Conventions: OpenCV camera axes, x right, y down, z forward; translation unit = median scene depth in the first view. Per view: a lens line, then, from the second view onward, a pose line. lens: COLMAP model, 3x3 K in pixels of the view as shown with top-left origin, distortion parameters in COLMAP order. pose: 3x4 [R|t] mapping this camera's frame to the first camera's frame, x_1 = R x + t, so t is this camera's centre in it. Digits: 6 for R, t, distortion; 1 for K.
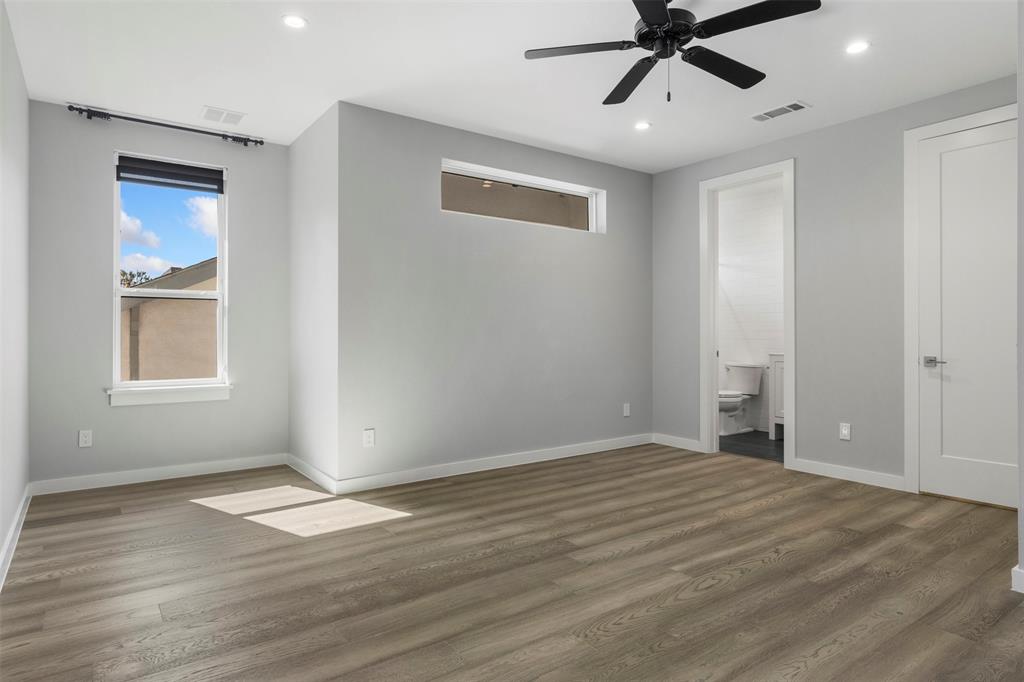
lens RADIAL K [[586.8, 0, 516.5], [0, 586.8, 335.4], [0, 0, 1]] dist [-0.000897, 0.002432]
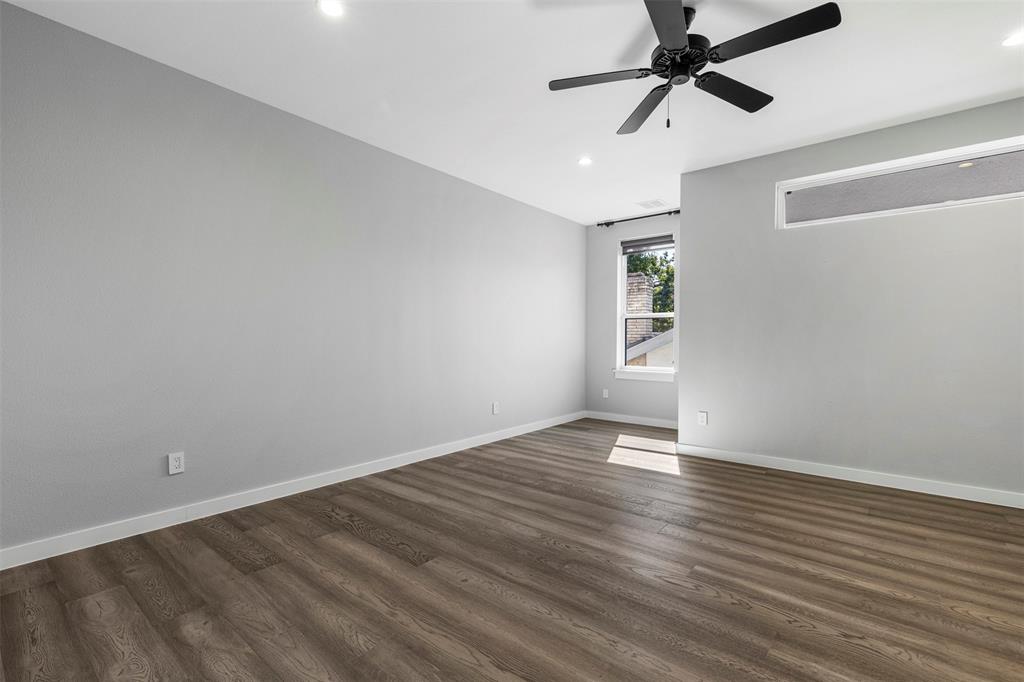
lens RADIAL K [[464.1, 0, 517.2], [0, 464.1, 342.8], [0, 0, 1]] dist [0.003684, 0.000026]
pose [[0.261830, 0.011253, -0.965048, 0.810276], [-0.009464, 0.999914, 0.009092, -0.002362], [0.965068, 0.006752, 0.261914, 0.397574]]
